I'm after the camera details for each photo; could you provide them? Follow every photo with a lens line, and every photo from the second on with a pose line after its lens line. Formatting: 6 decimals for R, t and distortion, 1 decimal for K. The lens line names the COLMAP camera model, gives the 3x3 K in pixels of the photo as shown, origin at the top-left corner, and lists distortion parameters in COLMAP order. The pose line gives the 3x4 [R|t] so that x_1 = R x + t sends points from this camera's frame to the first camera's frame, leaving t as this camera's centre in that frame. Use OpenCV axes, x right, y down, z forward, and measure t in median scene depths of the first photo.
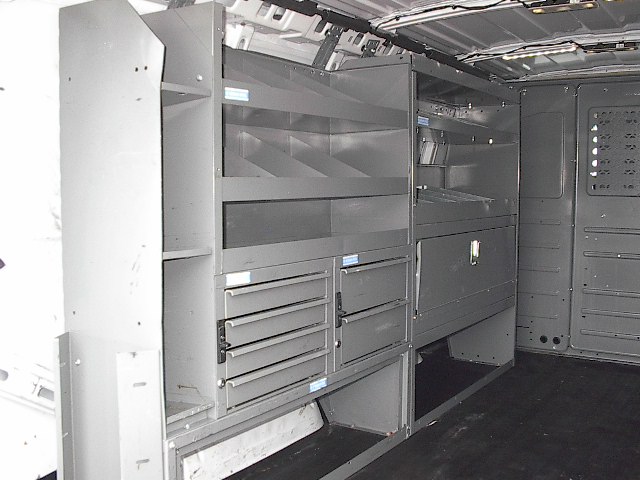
lens RADIAL K [[720.4, 0, 323.2], [0, 720.4, 240.6], [0, 0, 1]] dist [-0.189782, 0.208882]
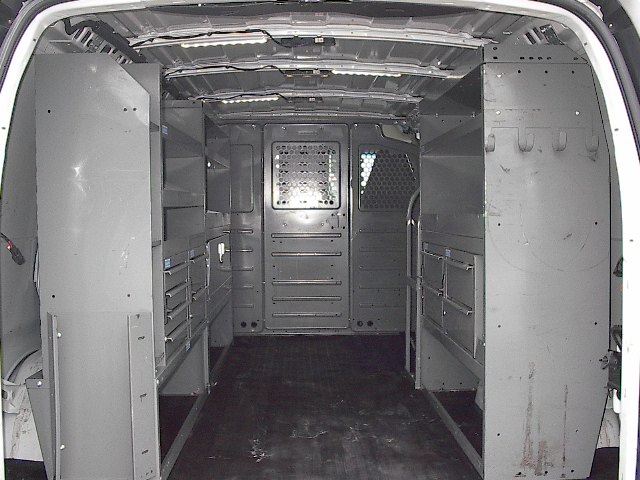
lens RADIAL K [[720.4, 0, 323.2], [0, 720.4, 240.6], [0, 0, 1]] dist [-0.189782, 0.208882]
pose [[0.819681, -0.033465, 0.571841, -0.321055], [0.054622, 0.998309, -0.019873, 0.026042], [-0.570209, 0.047525, 0.820124, -0.143722]]
